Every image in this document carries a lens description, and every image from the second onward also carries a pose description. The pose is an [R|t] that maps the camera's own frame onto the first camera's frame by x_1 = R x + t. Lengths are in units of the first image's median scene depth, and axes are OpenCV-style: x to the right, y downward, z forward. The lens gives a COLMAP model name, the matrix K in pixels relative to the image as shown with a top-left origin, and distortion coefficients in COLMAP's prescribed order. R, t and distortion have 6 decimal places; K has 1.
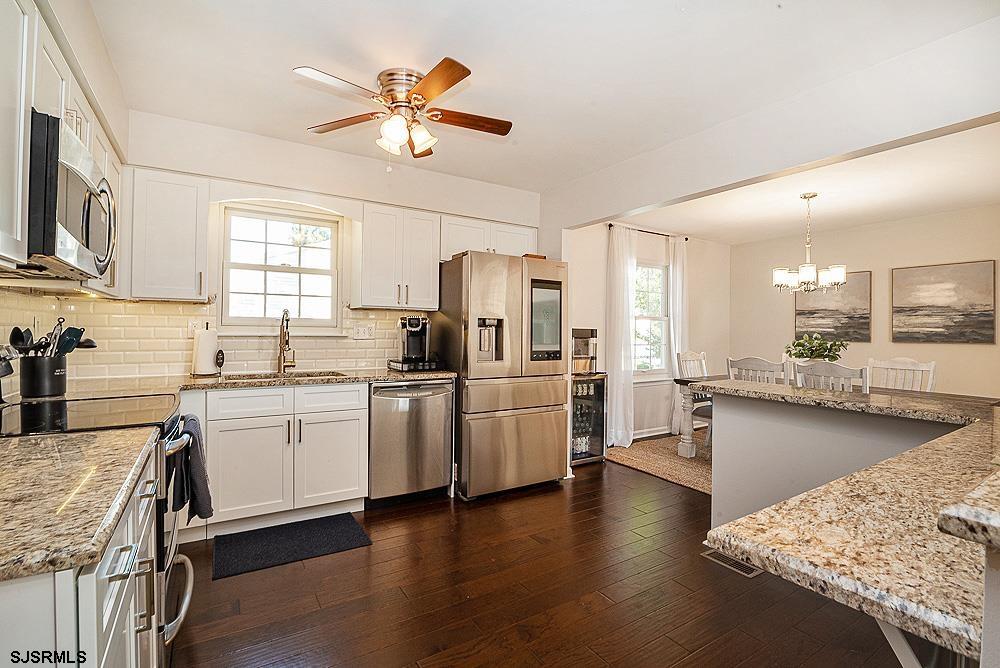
lens RADIAL K [[442.5, 0, 508.9], [0, 442.5, 330.9], [0, 0, 1]] dist [-0.029899, 0.003841]
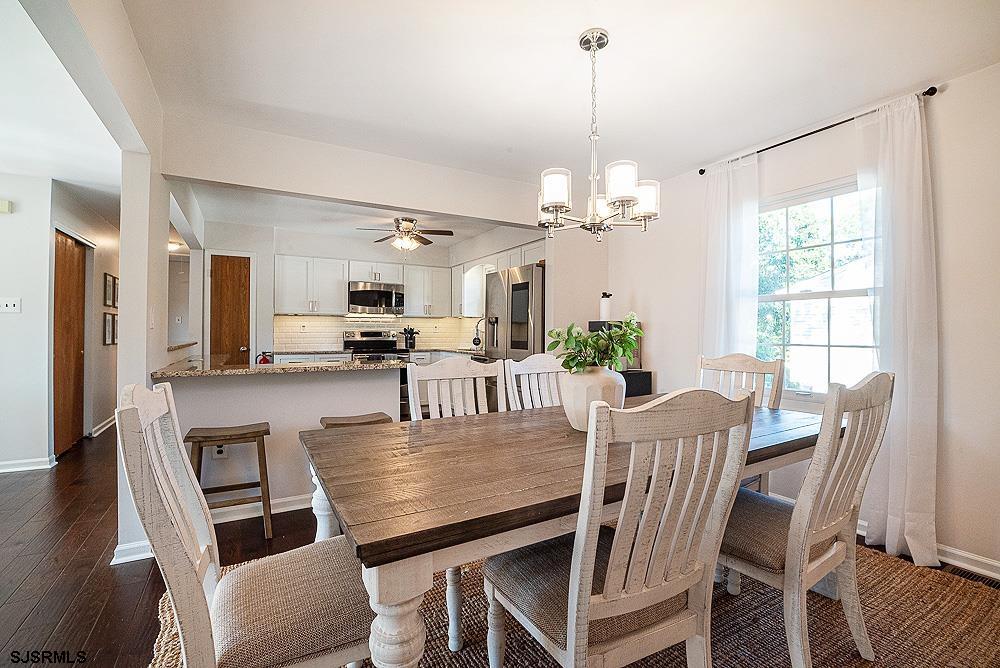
lens RADIAL K [[442.5, 0, 499.1], [0, 442.5, 330.8], [0, 0, 1]] dist [-0.029899, 0.003841]
pose [[-0.035867, -0.014600, -0.999250, 1.303656], [-0.003781, 0.999888, -0.014473, 0.033729], [0.999349, 0.003259, -0.035918, 0.984817]]
